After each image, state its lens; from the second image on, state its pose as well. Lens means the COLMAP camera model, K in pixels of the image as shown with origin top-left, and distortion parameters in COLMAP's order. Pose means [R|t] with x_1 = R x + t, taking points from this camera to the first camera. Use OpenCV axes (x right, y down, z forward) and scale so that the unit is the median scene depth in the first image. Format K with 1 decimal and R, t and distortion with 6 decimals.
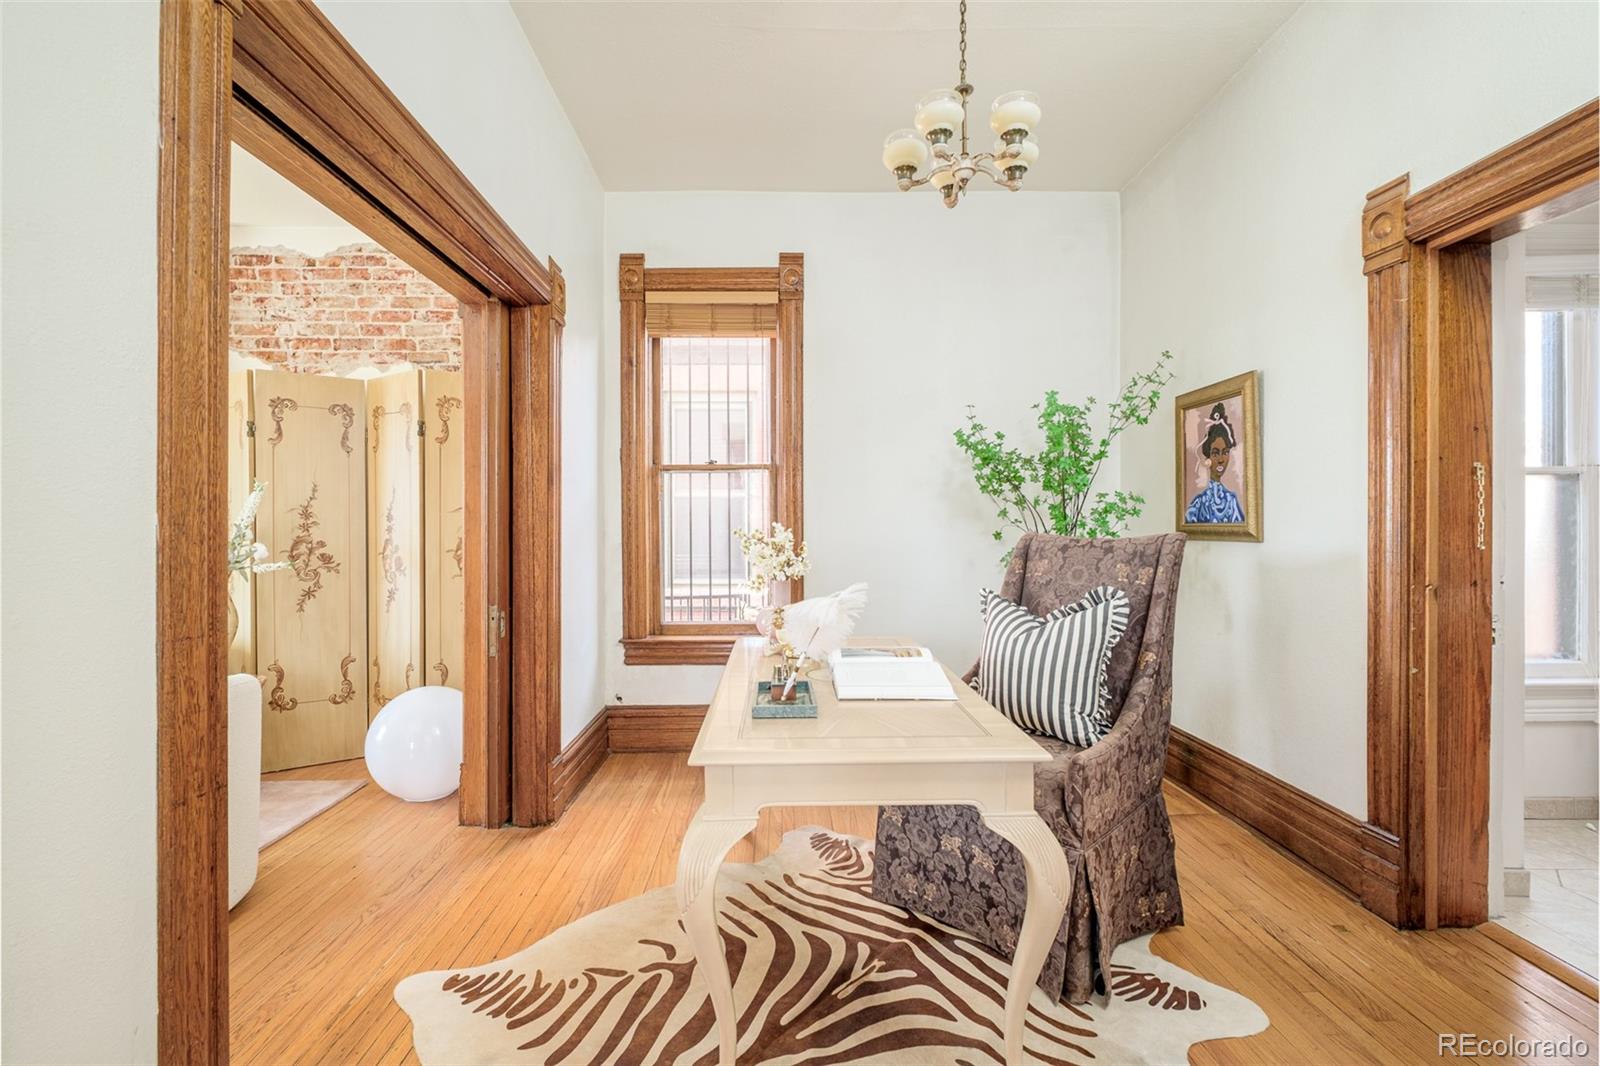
lens RADIAL K [[704.4, 0, 800.0], [0, 704.4, 533.0], [0, 0, 1]] dist [-0.003700, -0.000702]
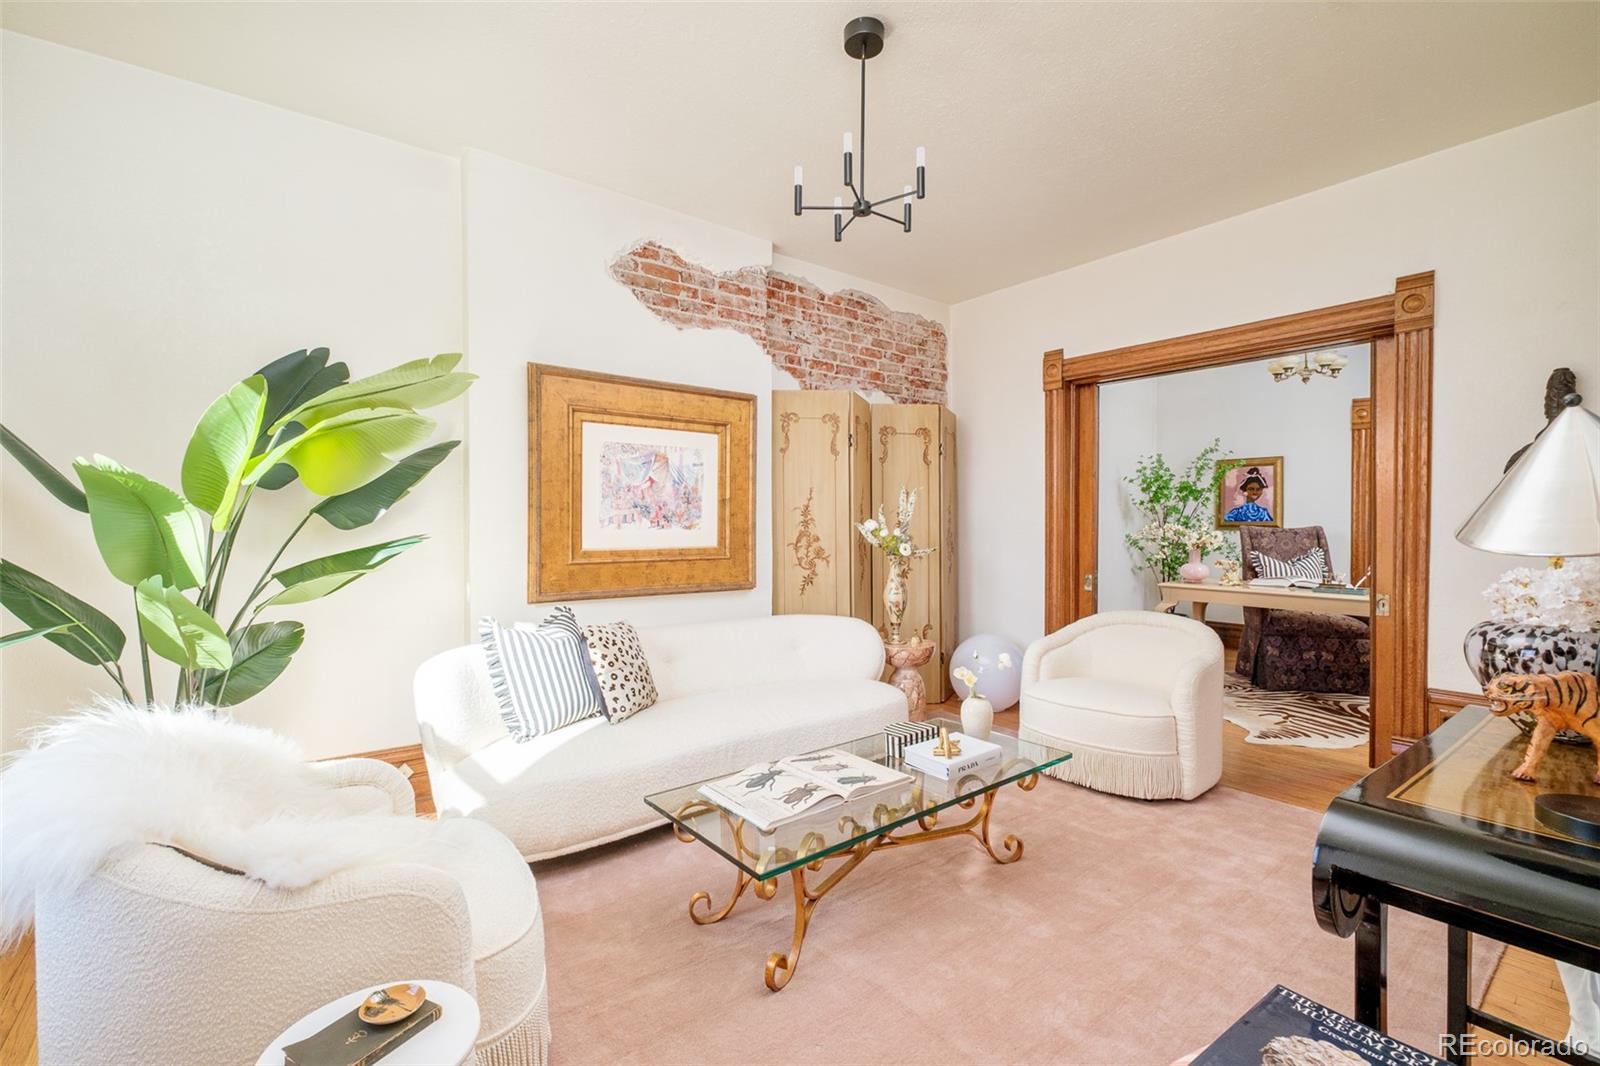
lens RADIAL K [[704.4, 0, 800.0], [0, 704.4, 533.0], [0, 0, 1]] dist [-0.003700, -0.000702]
pose [[0.797867, -0.004584, 0.602816, -1.561358], [0.001742, 0.999984, 0.005297, 0.006182], [-0.602831, -0.003176, 0.797863, 0.081392]]
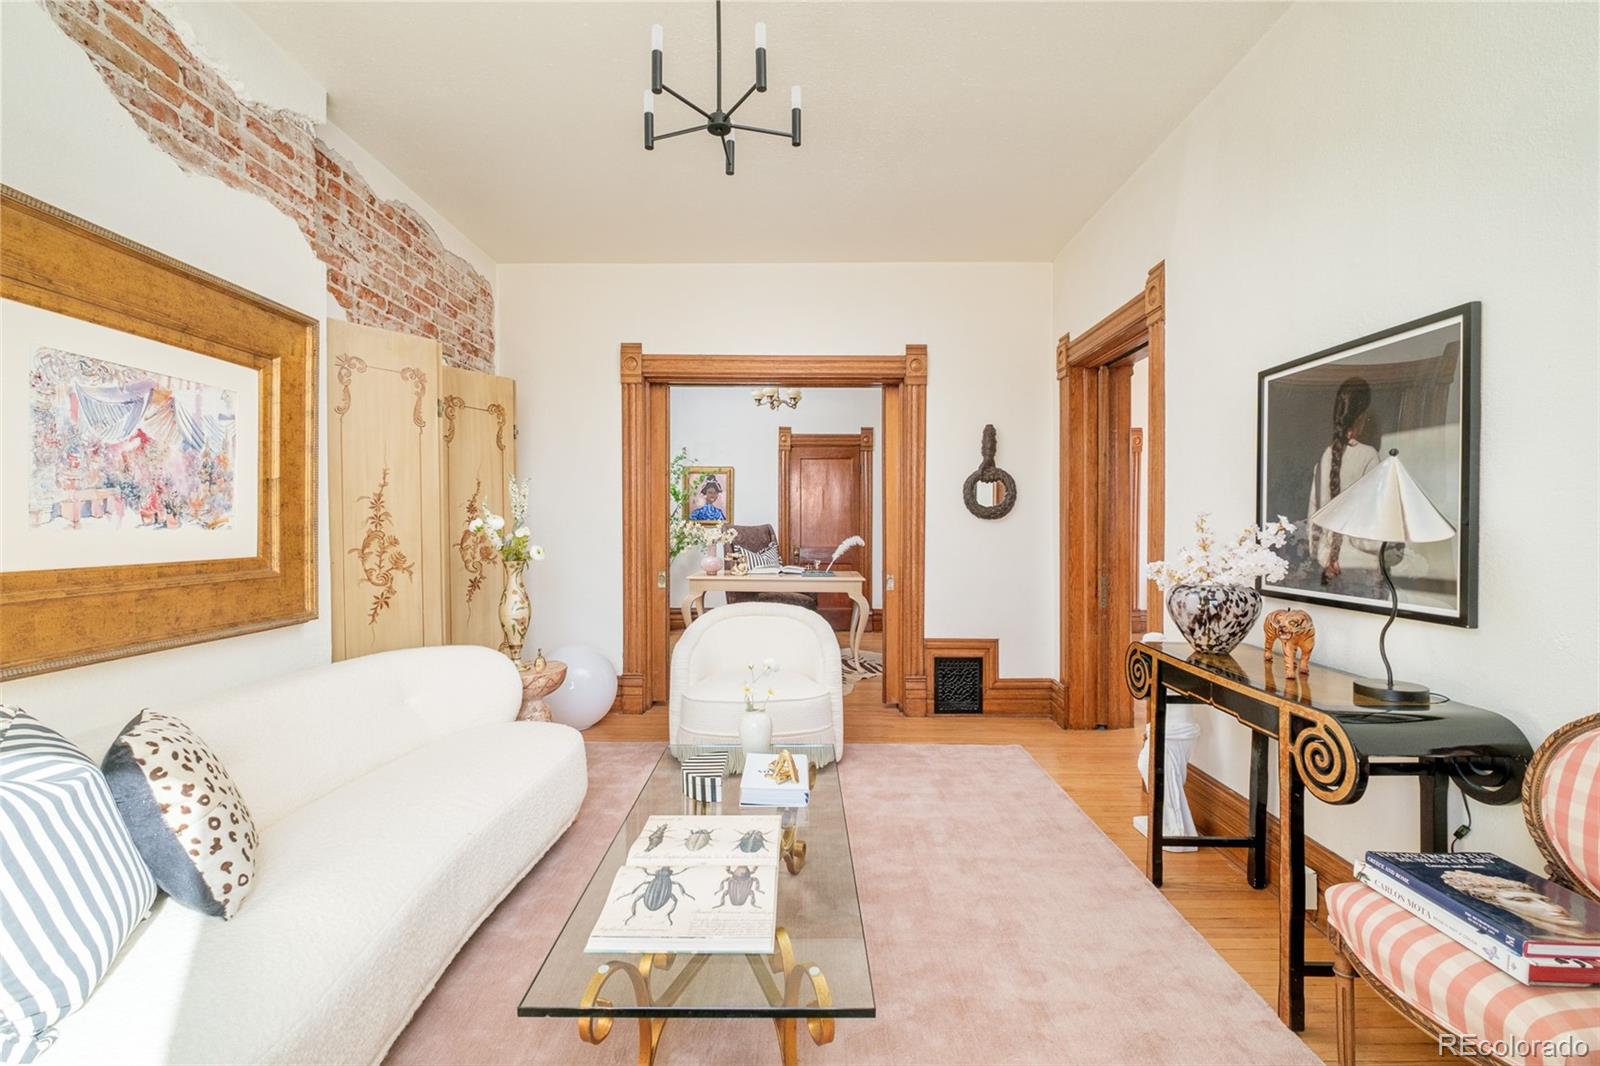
lens RADIAL K [[687.1, 0, 800.0], [0, 687.1, 533.0], [0, 0, 1]] dist [-0.003250, -0.000123]
pose [[0.023402, -0.011281, 0.999662, -1.630489], [0.003295, 0.999932, 0.011207, 0.004453], [-0.999721, 0.003032, 0.023438, 0.510503]]
